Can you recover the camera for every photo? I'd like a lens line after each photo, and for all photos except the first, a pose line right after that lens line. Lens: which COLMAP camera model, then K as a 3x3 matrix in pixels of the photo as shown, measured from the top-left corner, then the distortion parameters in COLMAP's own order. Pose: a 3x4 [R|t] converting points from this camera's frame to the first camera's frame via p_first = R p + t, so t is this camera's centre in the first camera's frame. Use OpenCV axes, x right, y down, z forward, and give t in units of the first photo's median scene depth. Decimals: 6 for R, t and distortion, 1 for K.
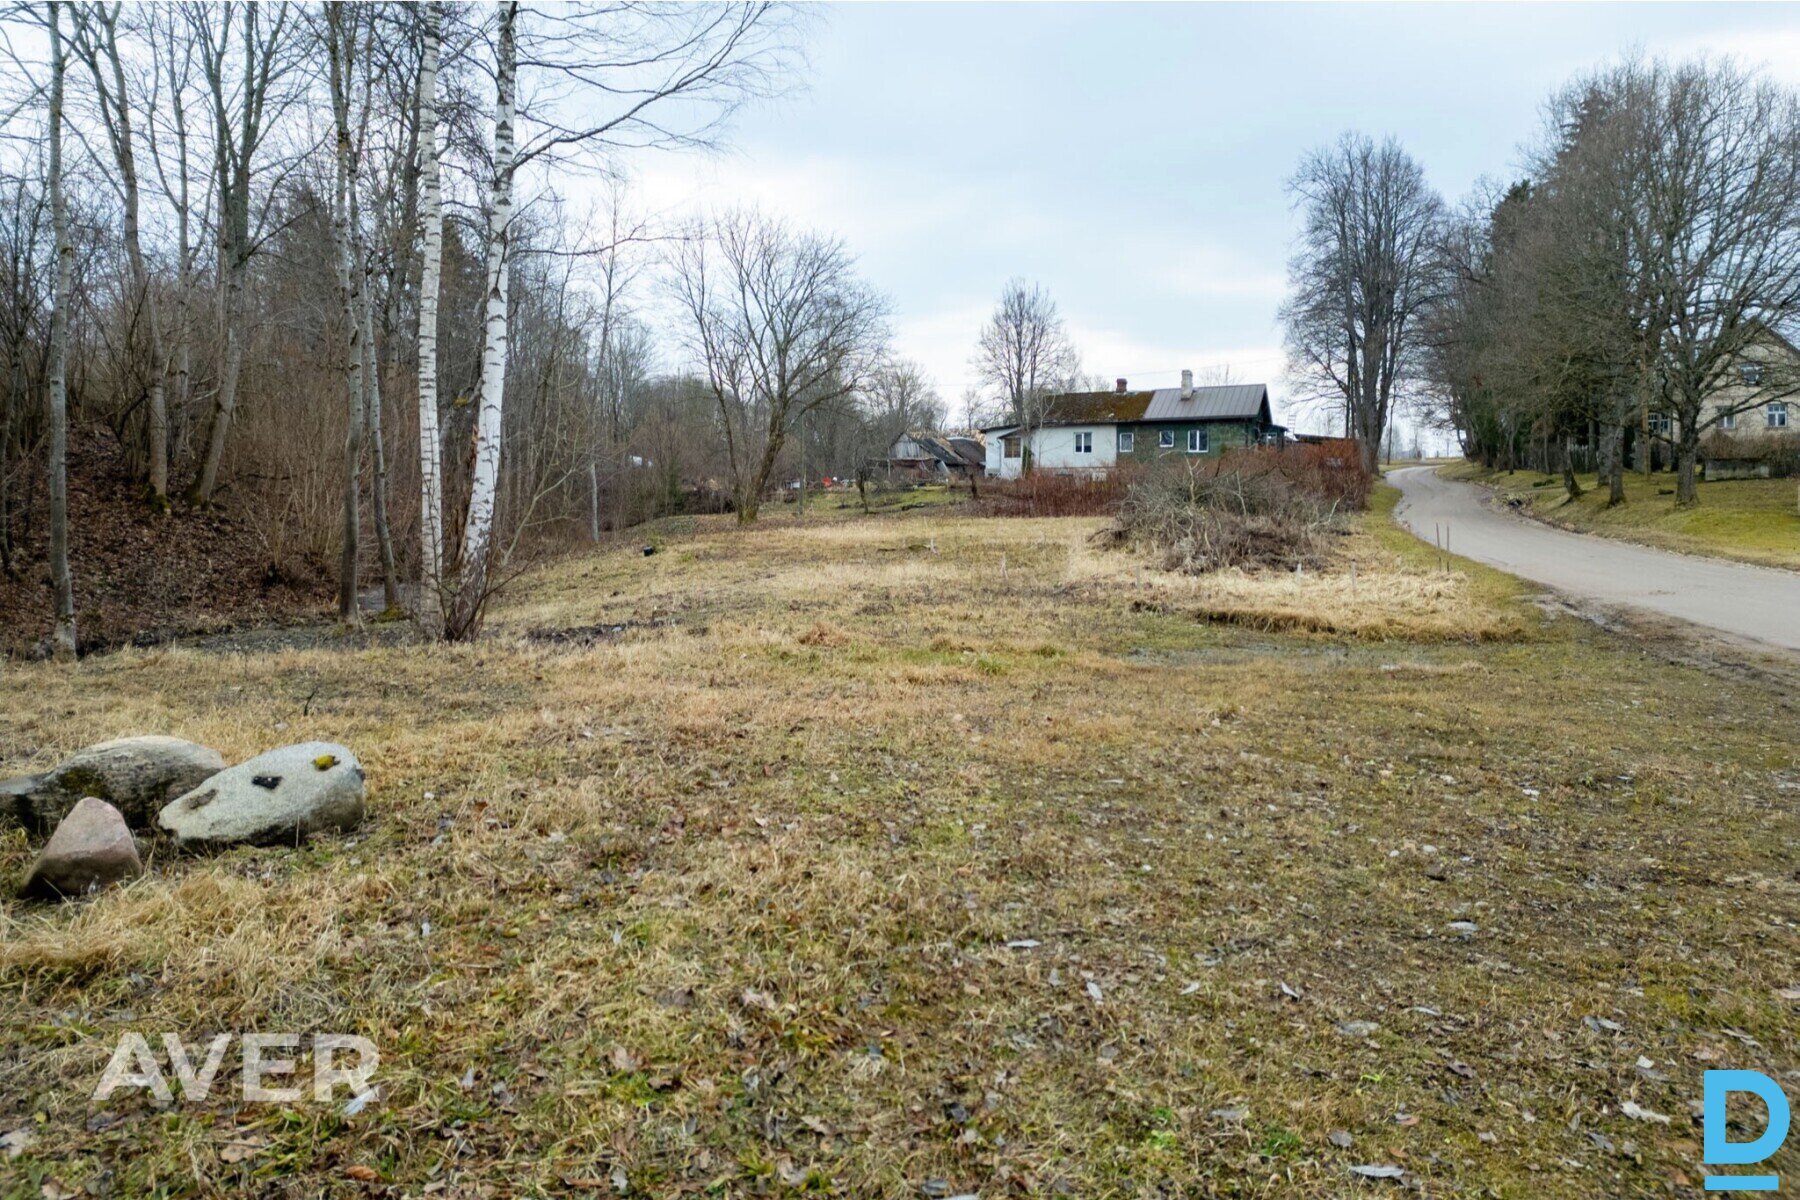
lens RADIAL K [[1306.2, 0, 846.3], [0, 1306.2, 603.7], [0, 0, 1]] dist [0.086150, -0.215104]
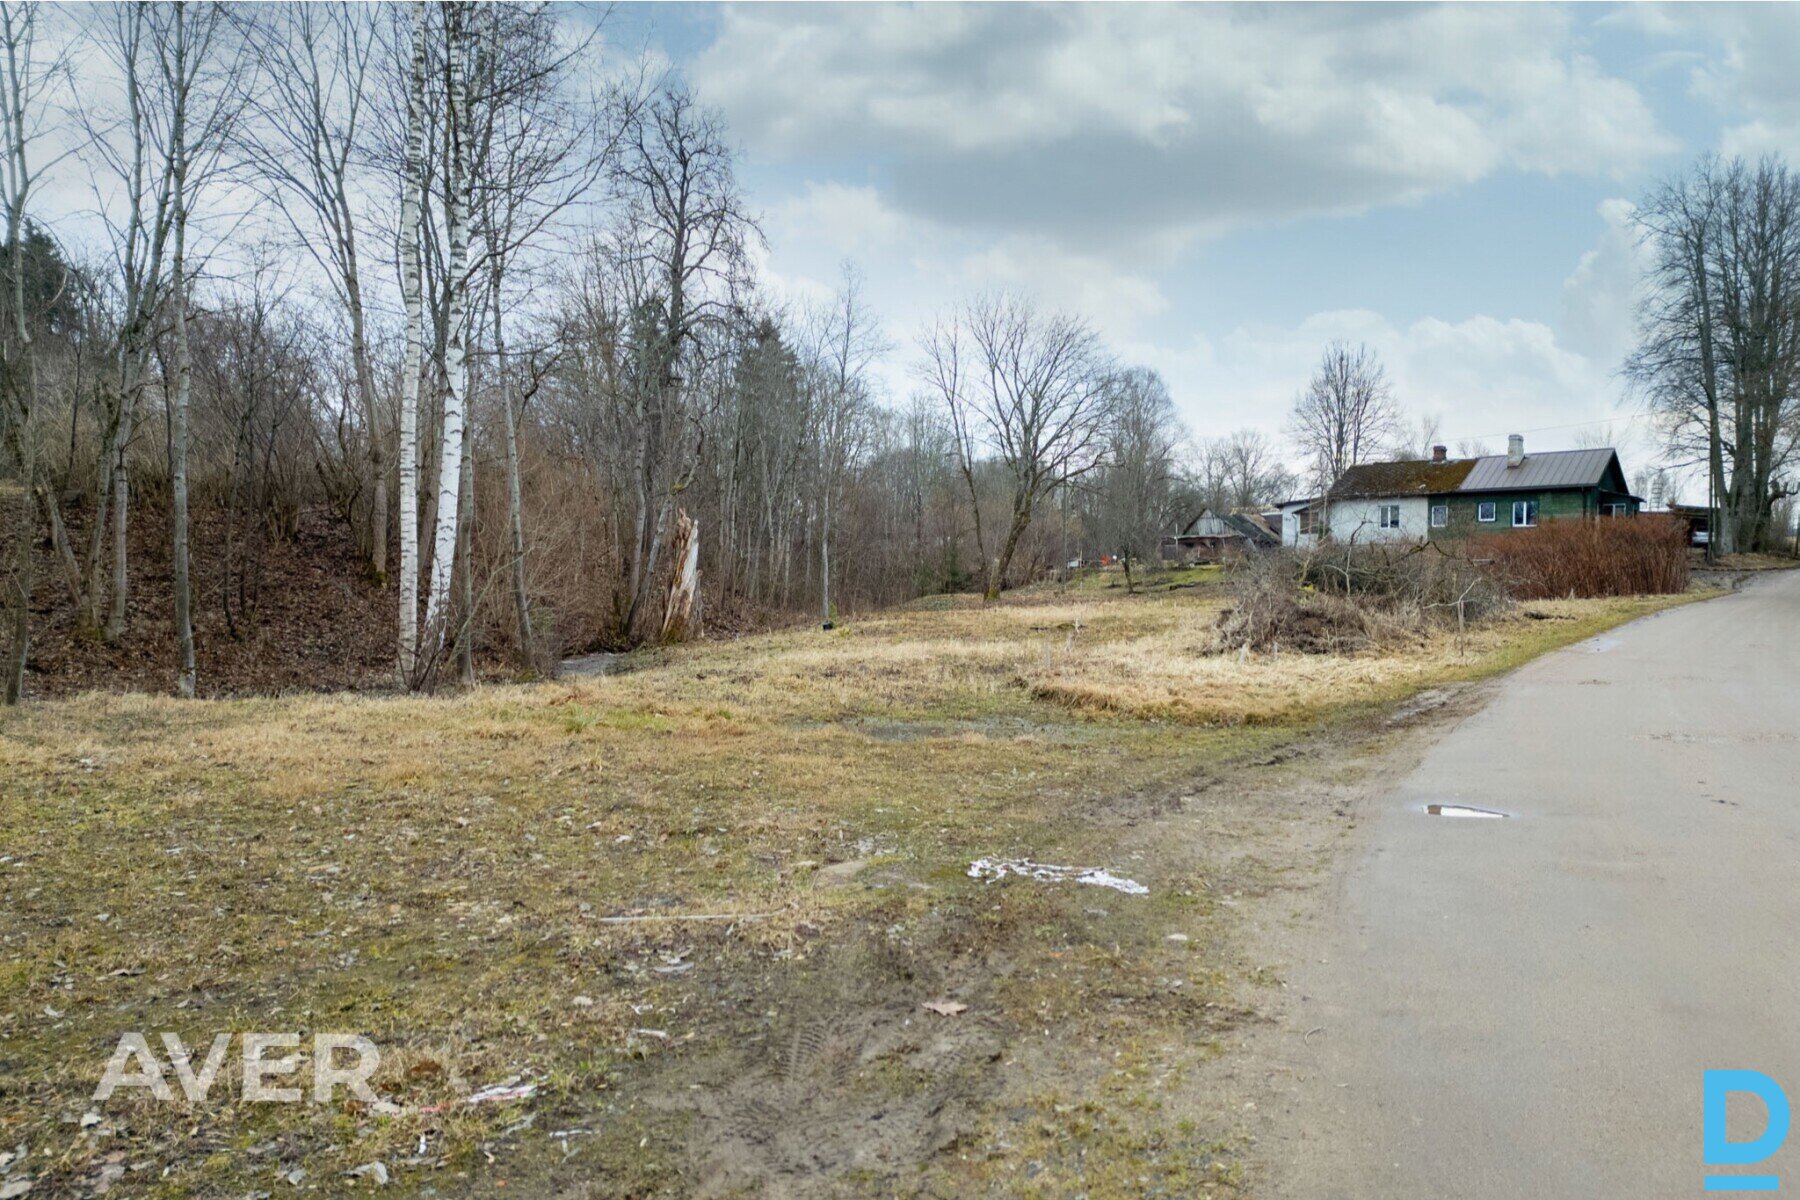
lens RADIAL K [[1306.2, 0, 846.3], [0, 1306.2, 603.7], [0, 0, 1]] dist [0.086150, -0.215104]
pose [[0.936713, 0.009661, -0.349964, 0.149457], [-0.031255, 0.997935, -0.056107, -0.000496], [0.348700, 0.063494, 0.935081, 0.024388]]
